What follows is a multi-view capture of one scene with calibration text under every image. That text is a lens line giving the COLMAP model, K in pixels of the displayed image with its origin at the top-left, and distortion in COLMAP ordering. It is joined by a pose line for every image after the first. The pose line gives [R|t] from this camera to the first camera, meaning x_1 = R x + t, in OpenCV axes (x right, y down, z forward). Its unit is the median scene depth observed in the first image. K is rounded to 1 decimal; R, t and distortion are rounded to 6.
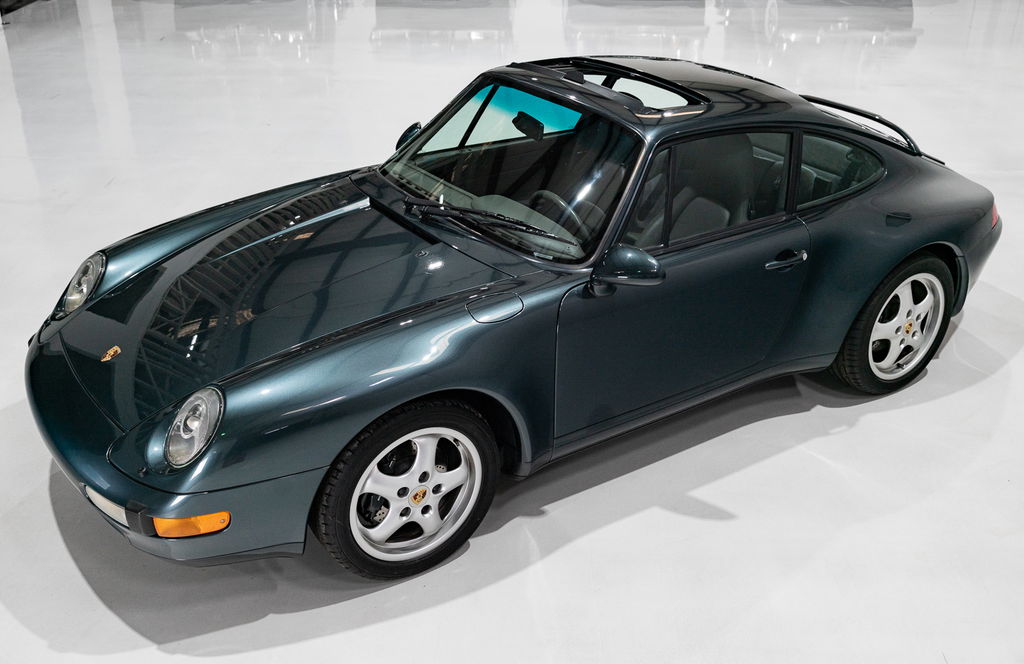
lens RADIAL K [[1042.9, 0, 510.6], [0, 1042.9, 332.0], [0, 0, 1]] dist [-0.008379, 0.000000]
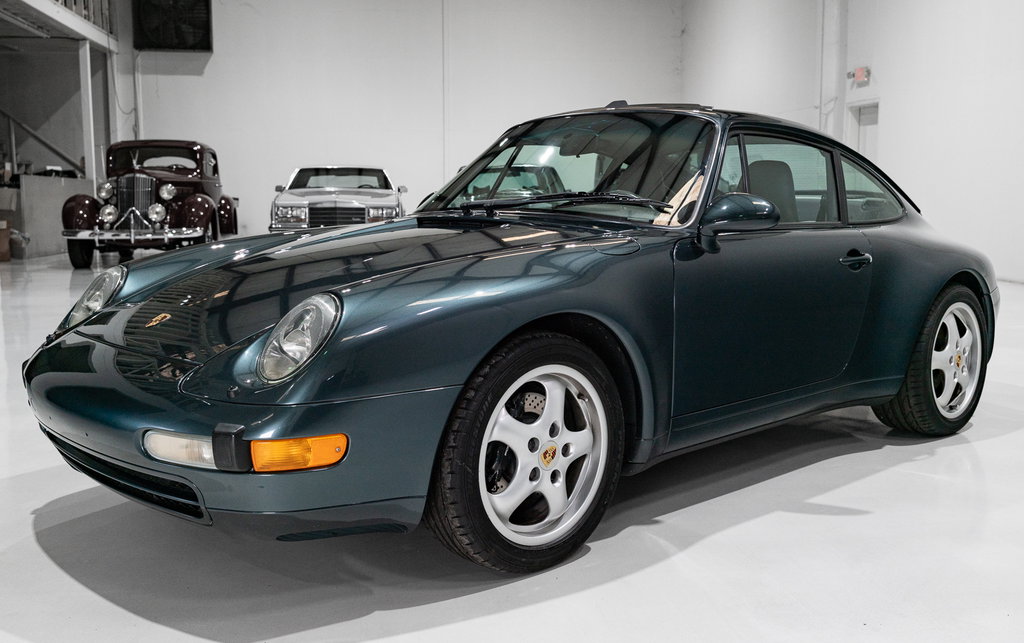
lens RADIAL K [[1007.9, 0, 516.6], [0, 1007.9, 303.7], [0, 0, 1]] dist [-0.002836, 0.000000]
pose [[0.987214, -0.028858, 0.156768, -0.231773], [0.080987, 0.937887, -0.337355, 0.308461], [-0.137295, 0.345737, 0.928233, 0.215548]]
